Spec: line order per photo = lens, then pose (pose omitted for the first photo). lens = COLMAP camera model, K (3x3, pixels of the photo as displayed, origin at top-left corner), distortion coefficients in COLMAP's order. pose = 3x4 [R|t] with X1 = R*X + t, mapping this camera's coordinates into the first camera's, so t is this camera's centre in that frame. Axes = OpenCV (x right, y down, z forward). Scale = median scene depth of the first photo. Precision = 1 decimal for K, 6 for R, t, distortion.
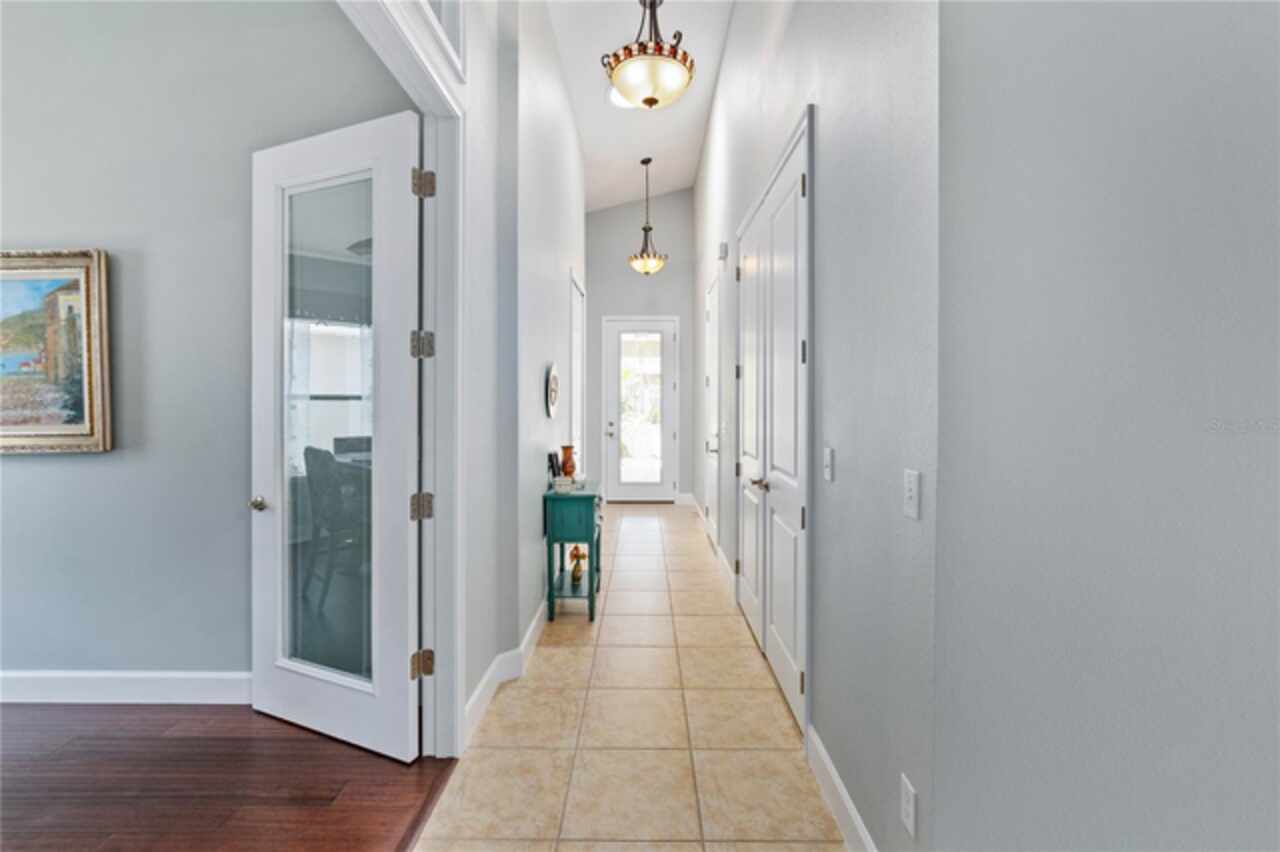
lens RADIAL K [[553.8, 0, 637.7], [0, 553.8, 417.0], [0, 0, 1]] dist [-0.003245, -0.000378]
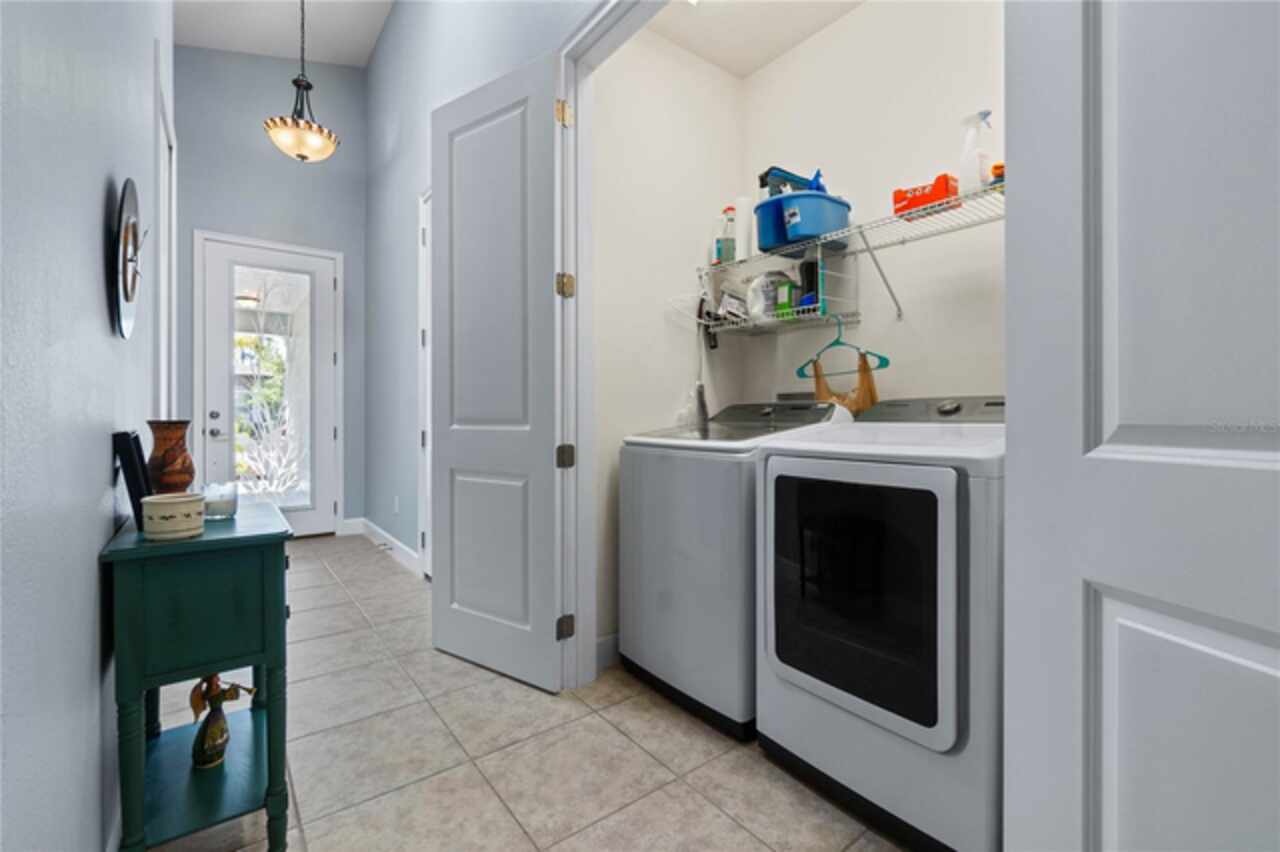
lens RADIAL K [[553.8, 0, 645.4], [0, 553.8, 416.4], [0, 0, 1]] dist [-0.003245, -0.000378]
pose [[0.780141, -0.003836, 0.625592, -0.109751], [0.019959, 0.999625, -0.018761, 0.065174], [-0.625285, 0.027122, 0.779925, 0.481612]]
